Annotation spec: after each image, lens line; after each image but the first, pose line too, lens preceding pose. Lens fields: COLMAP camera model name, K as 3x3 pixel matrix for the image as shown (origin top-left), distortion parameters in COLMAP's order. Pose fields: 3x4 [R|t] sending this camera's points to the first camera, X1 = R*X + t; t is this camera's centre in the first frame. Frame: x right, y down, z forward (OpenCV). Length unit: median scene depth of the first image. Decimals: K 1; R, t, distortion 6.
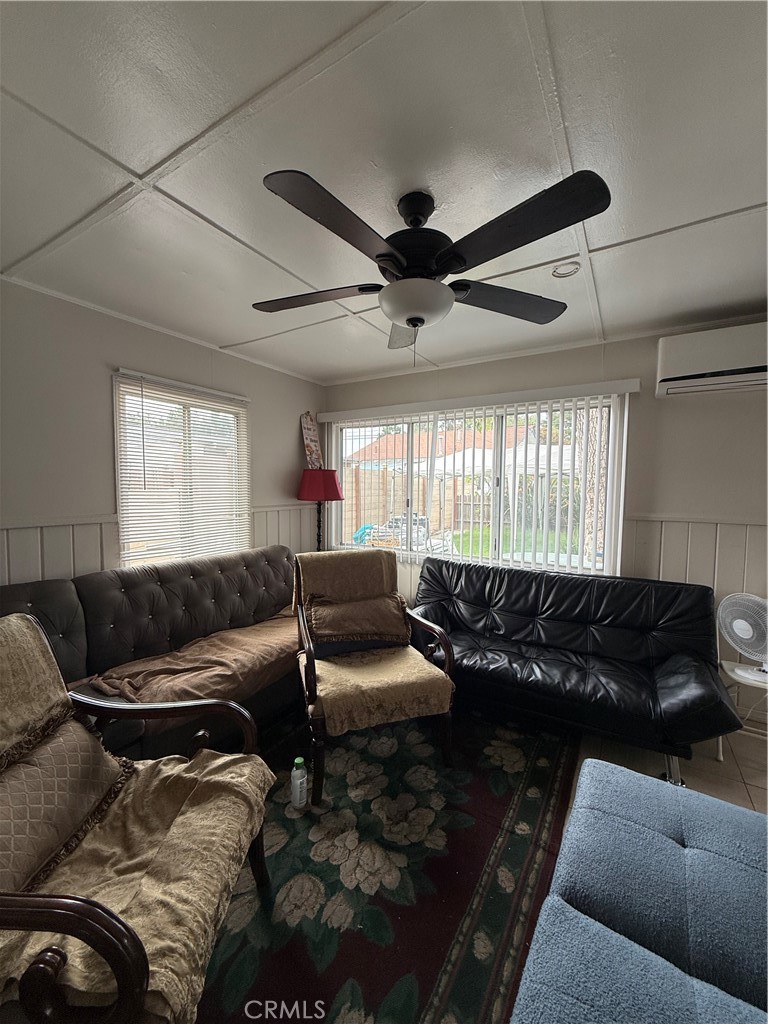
lens RADIAL K [[406.9, 0, 383.1], [0, 406.9, 511.6], [0, 0, 1]] dist [0.001396, 0.000215]
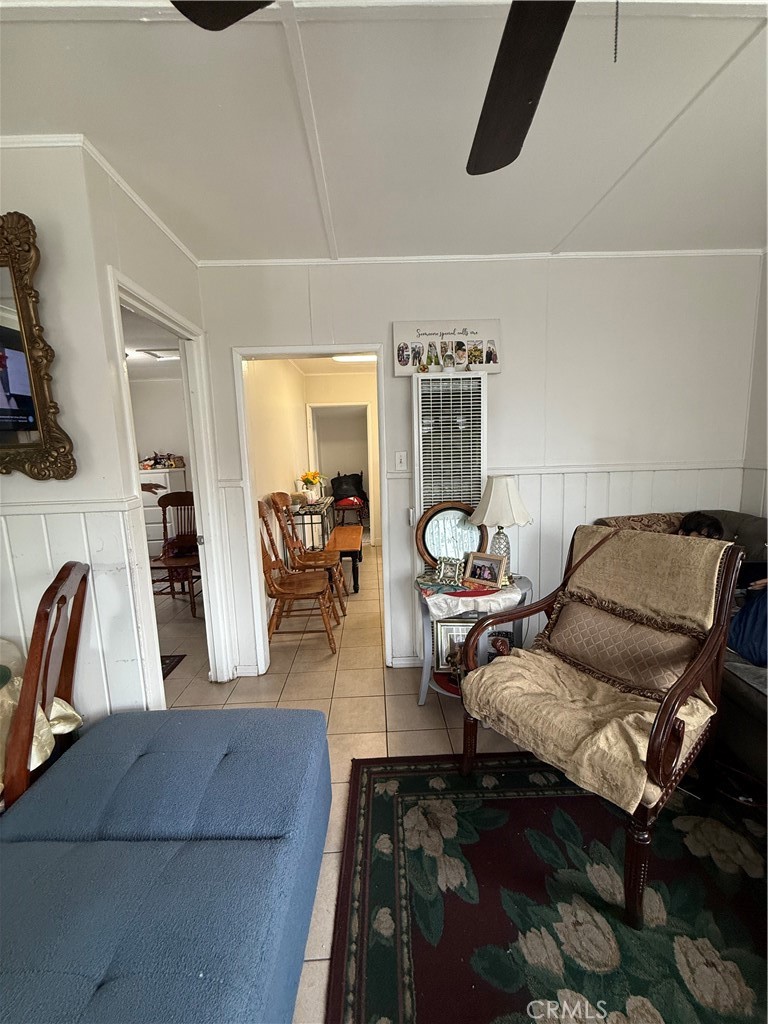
lens RADIAL K [[406.9, 0, 384.4], [0, 406.9, 508.9], [0, 0, 1]] dist [0.001396, 0.000215]
pose [[-0.840123, 0.102015, -0.532716, 0.526702], [-0.003463, 0.981125, 0.193345, -0.062636], [0.542385, 0.164278, -0.823912, 1.409678]]
